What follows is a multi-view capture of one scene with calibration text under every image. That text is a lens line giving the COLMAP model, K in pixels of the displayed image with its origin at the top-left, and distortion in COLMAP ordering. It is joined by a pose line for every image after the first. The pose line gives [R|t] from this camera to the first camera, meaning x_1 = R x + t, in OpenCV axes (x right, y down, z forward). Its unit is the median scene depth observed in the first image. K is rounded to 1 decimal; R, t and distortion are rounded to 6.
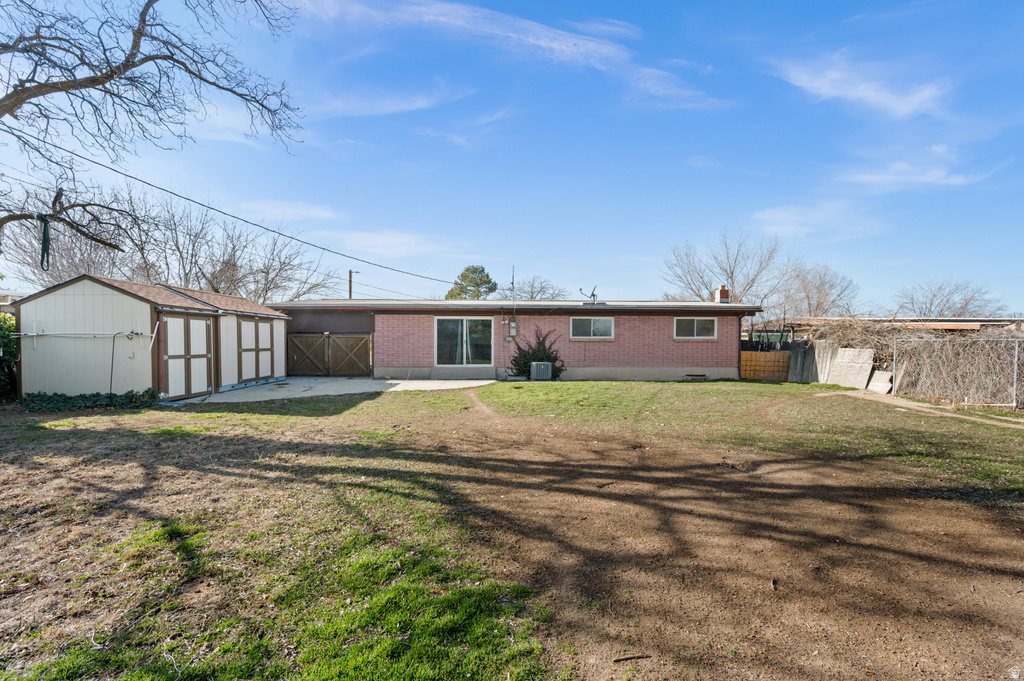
lens RADIAL K [[425.1, 0, 512.0], [0, 425.1, 340.5], [0, 0, 1]] dist [0.000363, 0.000143]
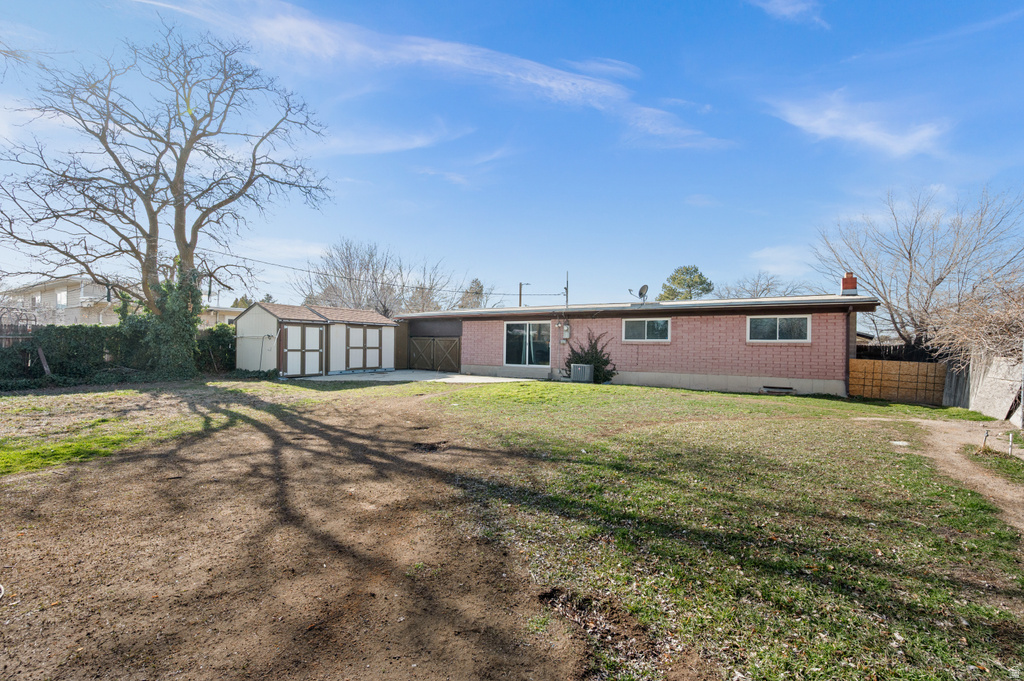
lens RADIAL K [[425.1, 0, 512.0], [0, 425.1, 340.5], [0, 0, 1]] dist [0.000363, 0.000143]
pose [[0.843207, 0.001821, -0.537587, 0.455796], [-0.009237, 0.999896, -0.011102, 0.006520], [0.537510, 0.014327, 0.843136, 0.050432]]
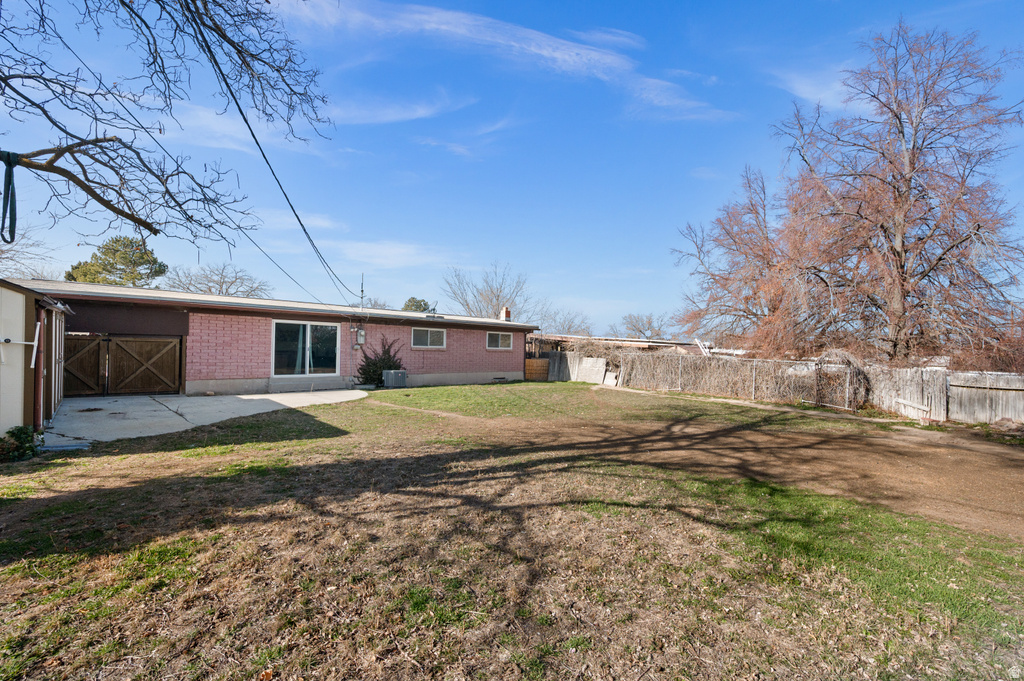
lens RADIAL K [[425.1, 0, 512.0], [0, 425.1, 340.5], [0, 0, 1]] dist [0.000363, 0.000143]
pose [[0.751724, 0.027341, 0.658911, -0.391235], [-0.024182, 0.999611, -0.013890, -0.013881], [-0.659035, -0.005492, 0.752092, 0.023366]]
